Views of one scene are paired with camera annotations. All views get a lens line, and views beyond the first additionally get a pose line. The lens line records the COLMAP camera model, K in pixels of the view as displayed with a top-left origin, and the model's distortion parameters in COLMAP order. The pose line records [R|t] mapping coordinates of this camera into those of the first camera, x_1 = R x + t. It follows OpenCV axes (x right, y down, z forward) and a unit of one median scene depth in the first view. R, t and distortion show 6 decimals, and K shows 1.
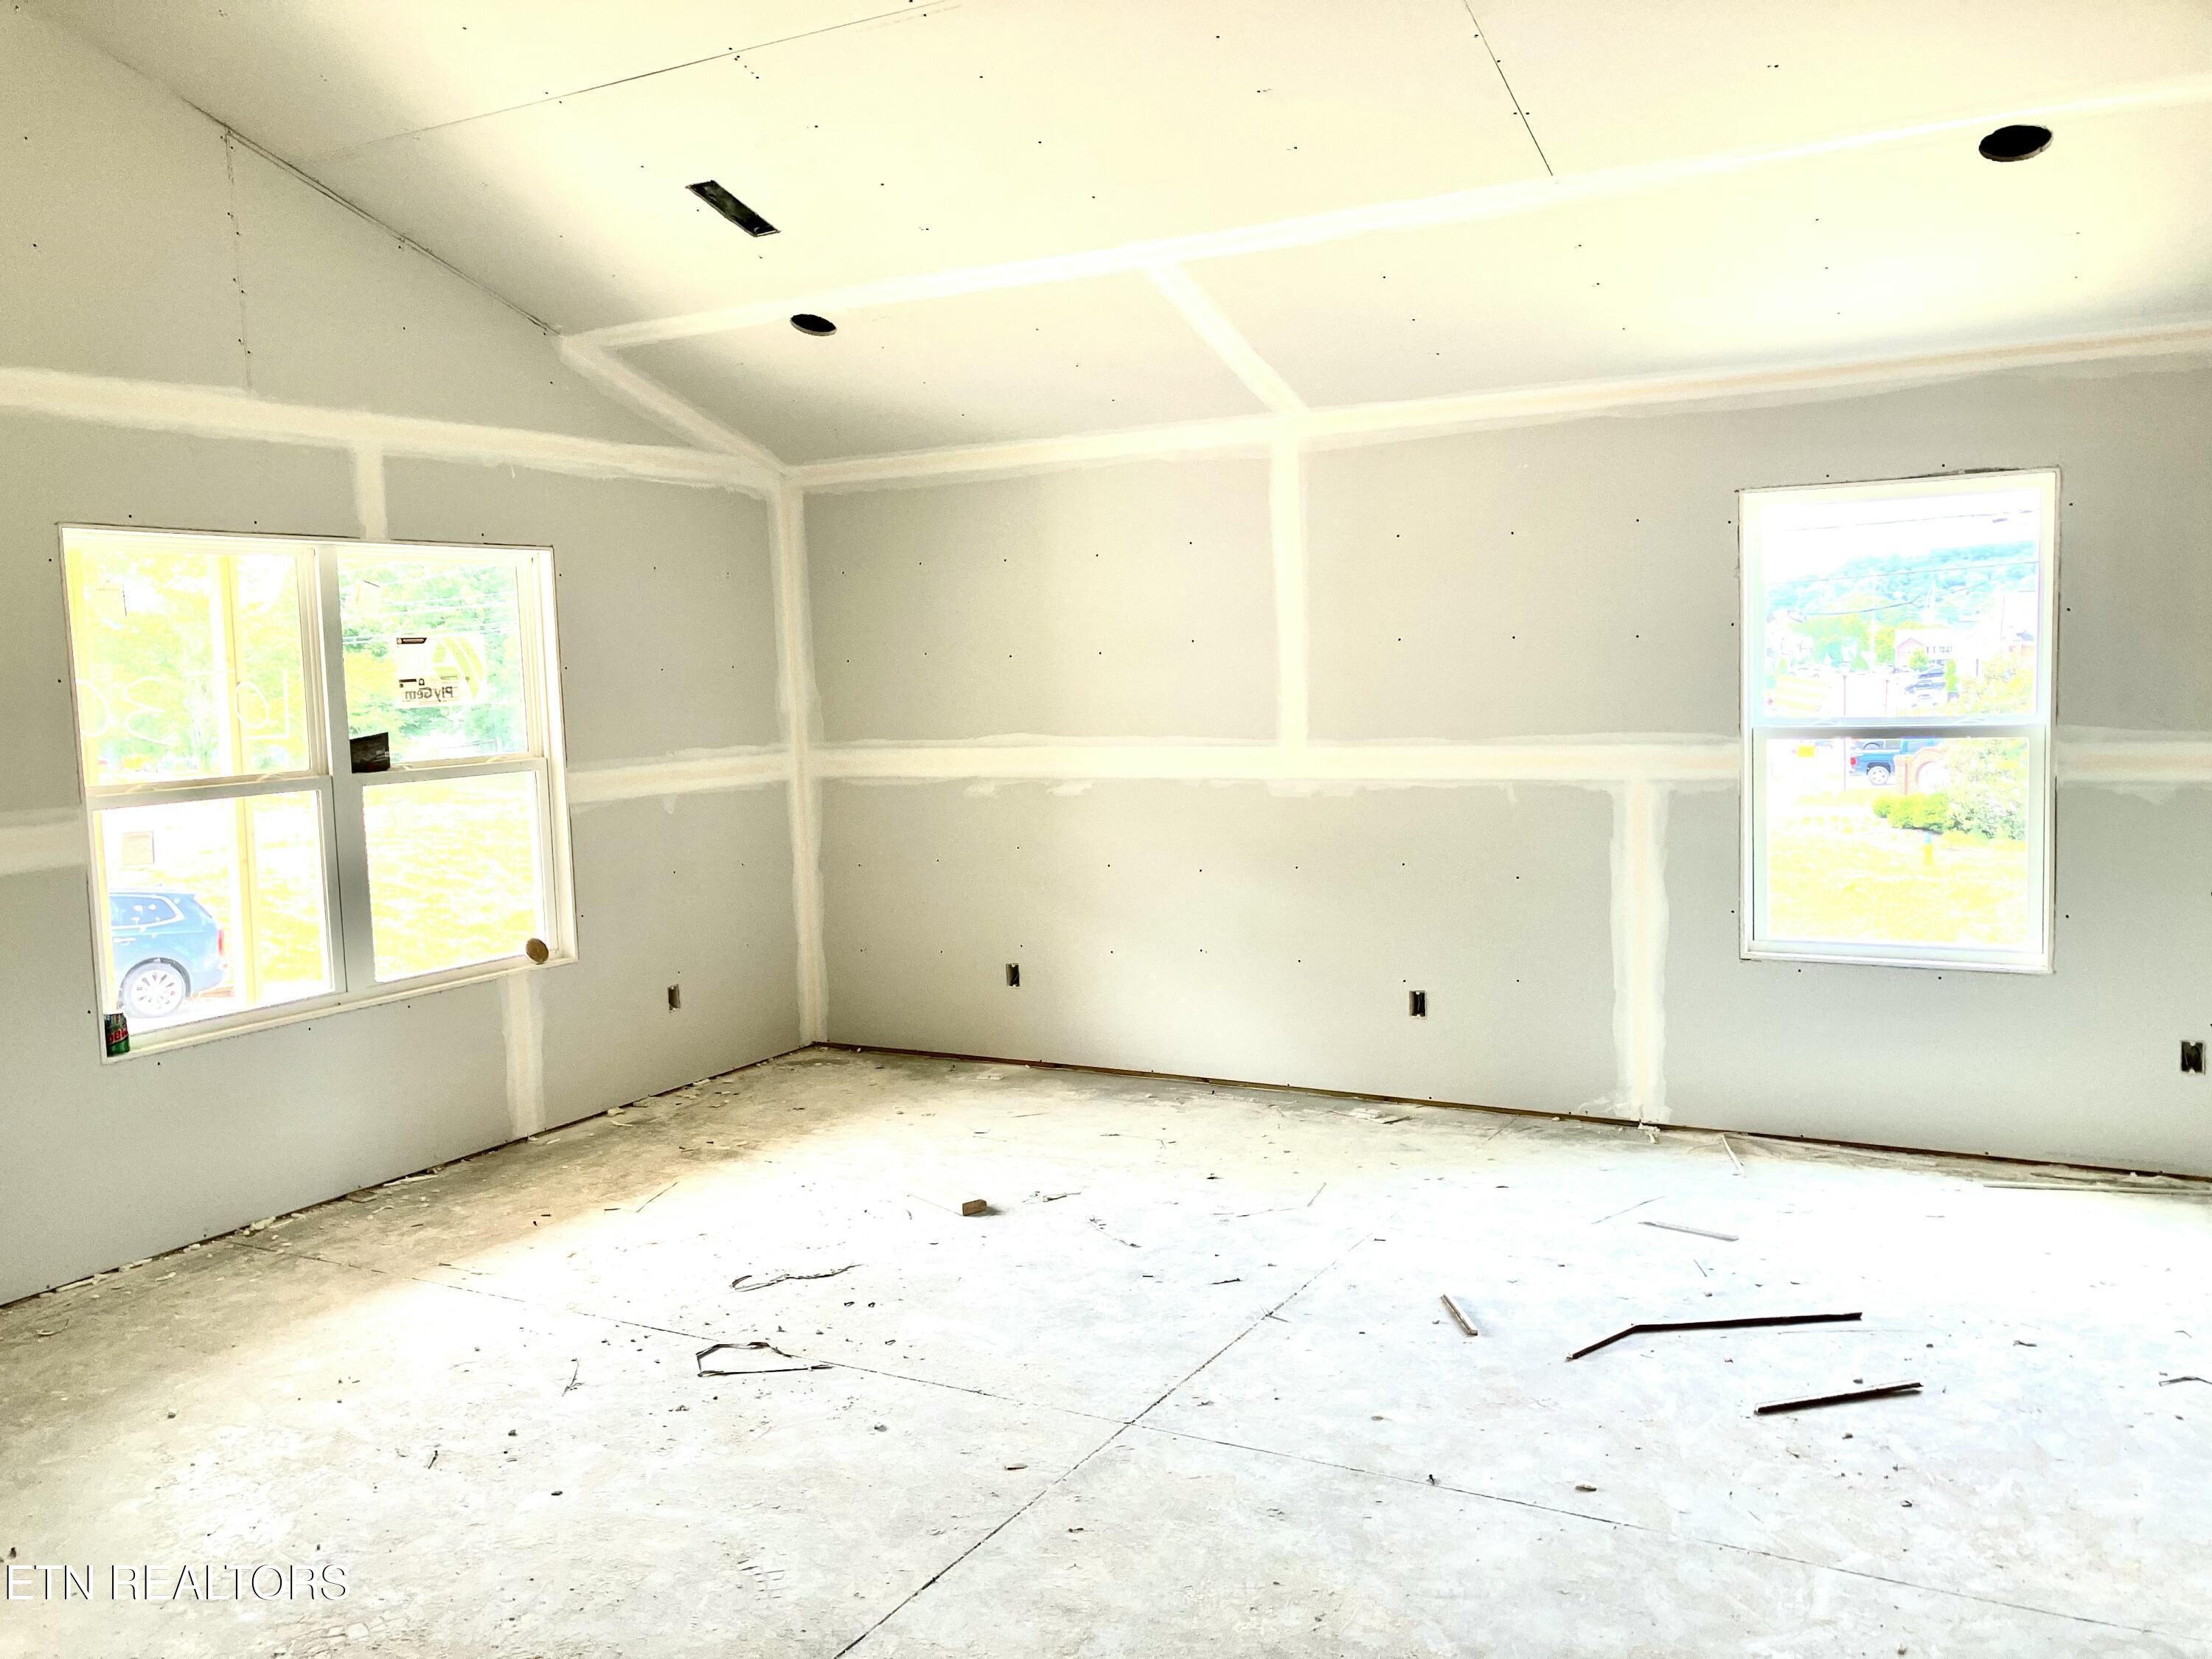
lens RADIAL K [[1805.3, 0, 1157.2], [0, 1805.3, 837.8], [0, 0, 1]] dist [0.034217, -0.059792]
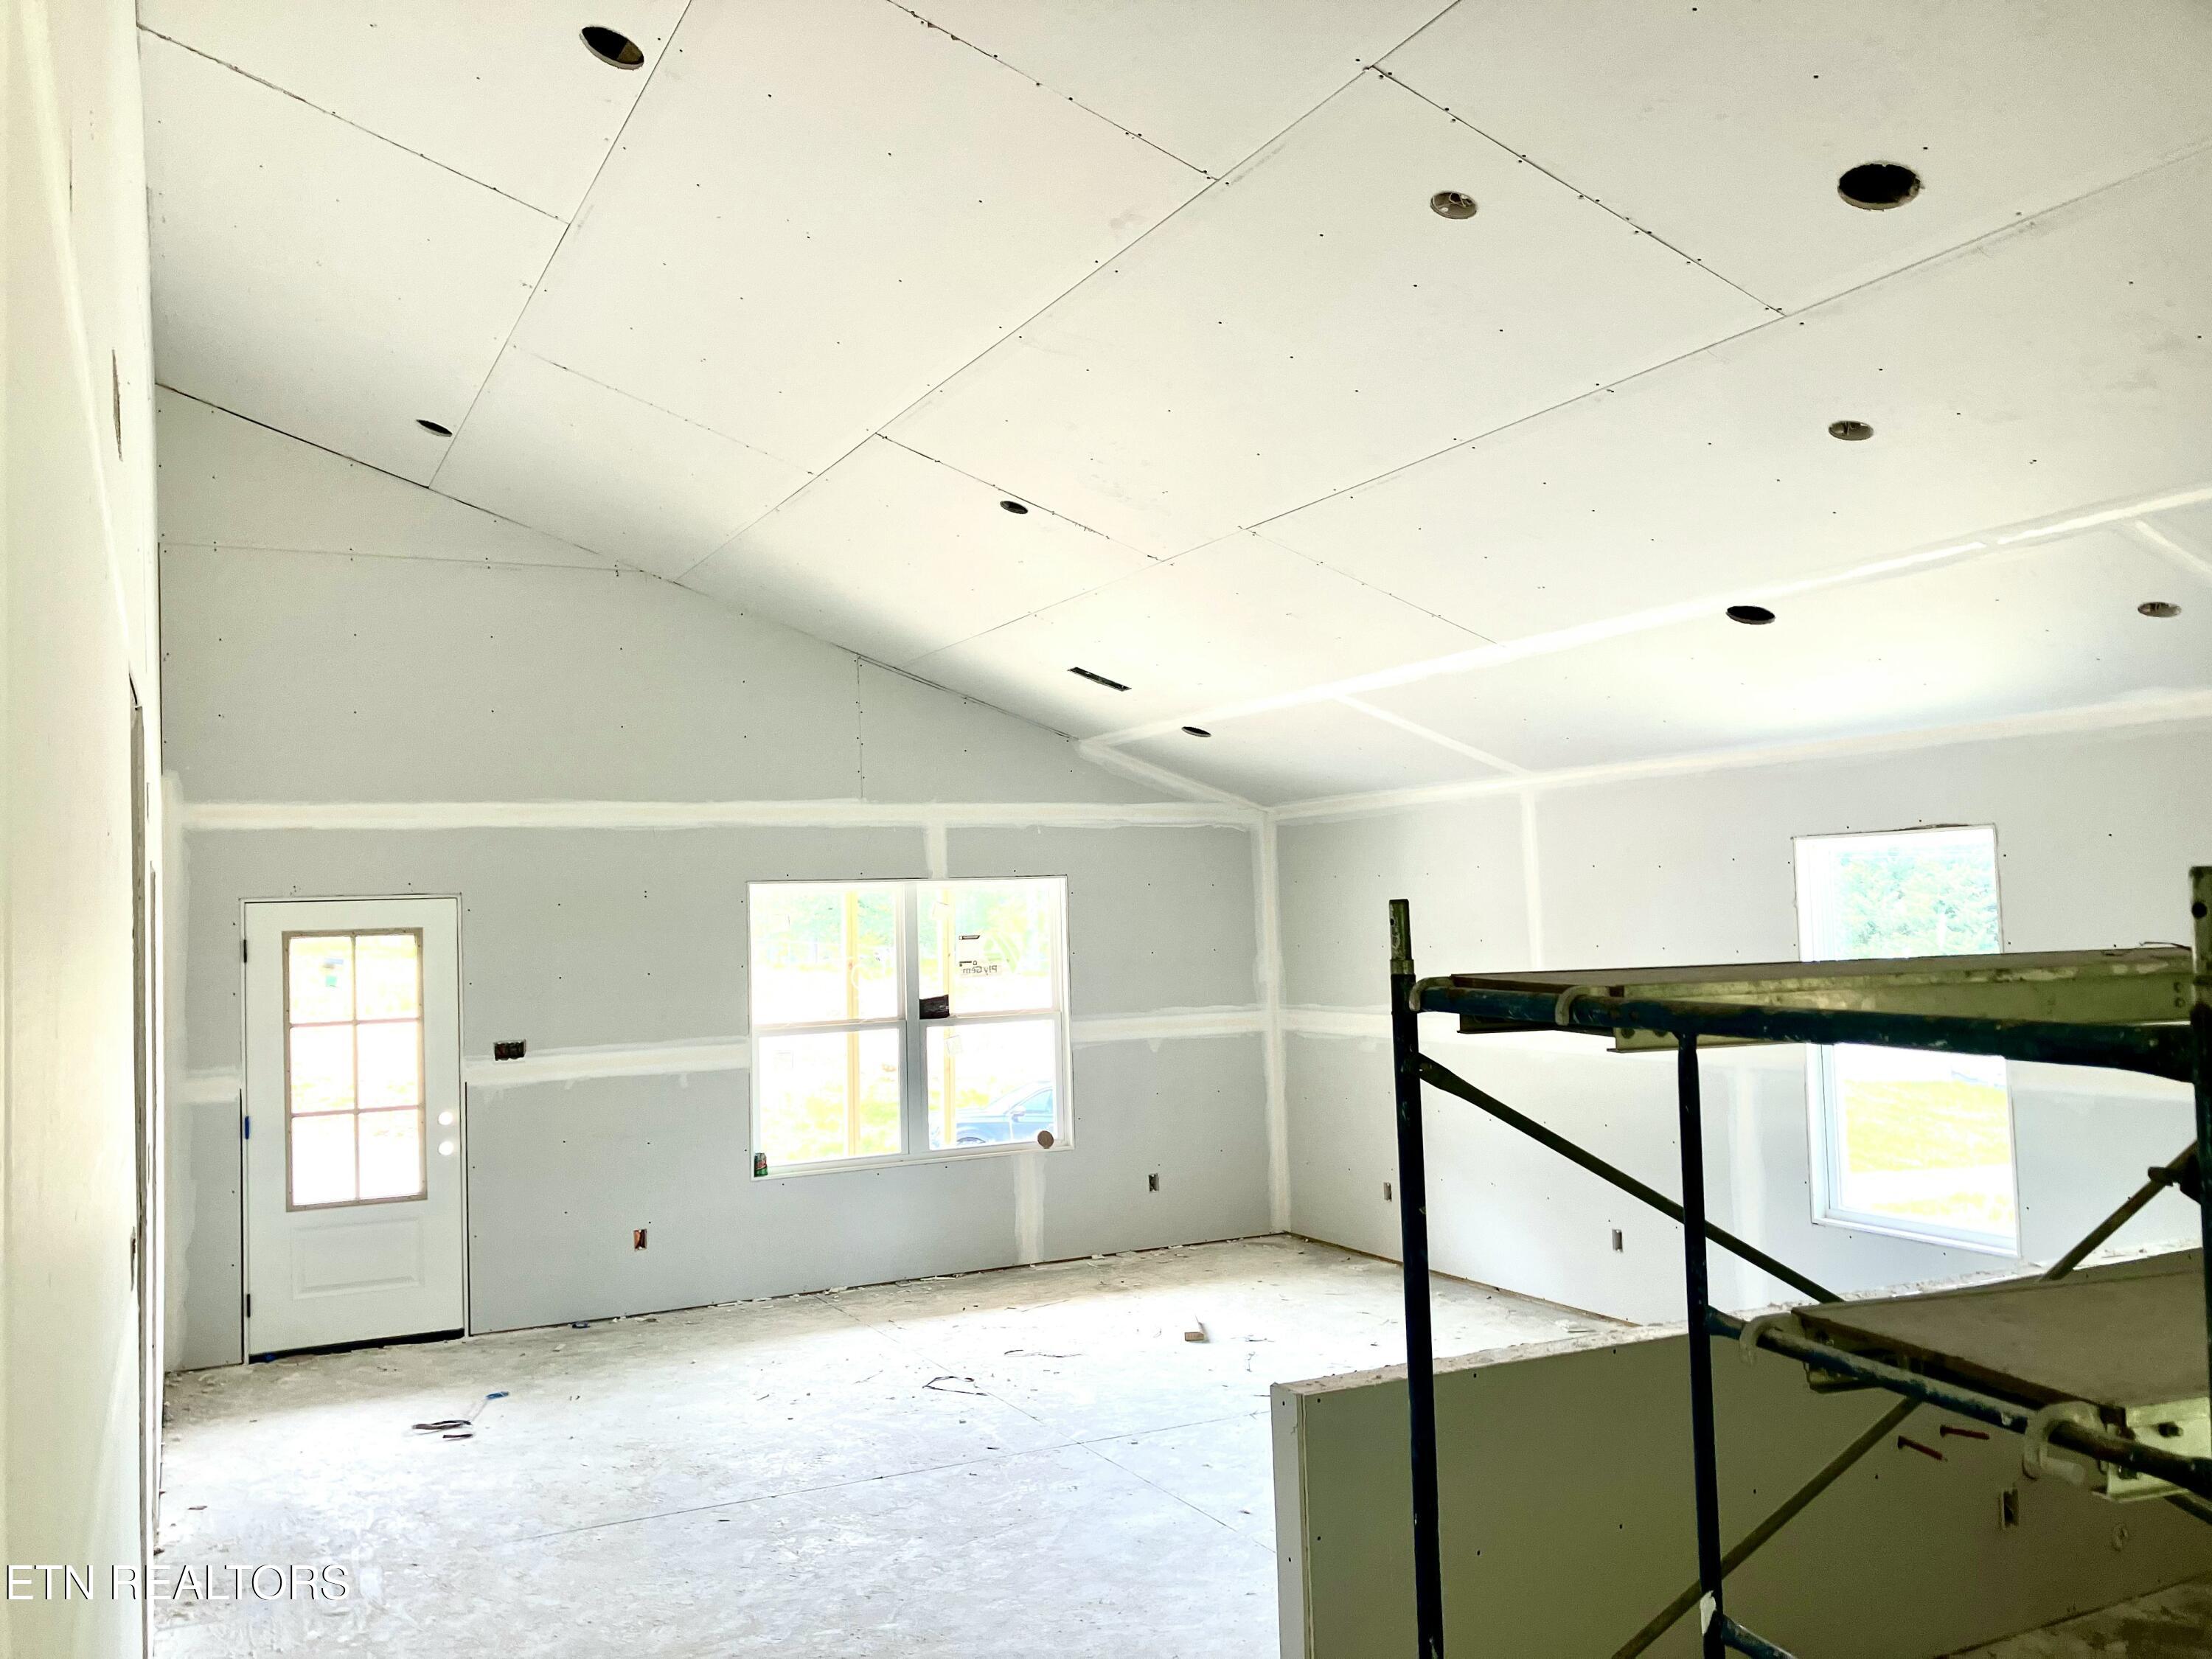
lens RADIAL K [[1751.6, 0, 1106.0], [0, 1751.6, 829.5], [0, 0, 1]] dist [0.121966, -0.279126]
pose [[0.836339, -0.019037, -0.547882, 0.537475], [-0.054494, 0.991560, -0.117638, -0.025980], [0.545497, 0.128242, 0.828243, -0.236981]]
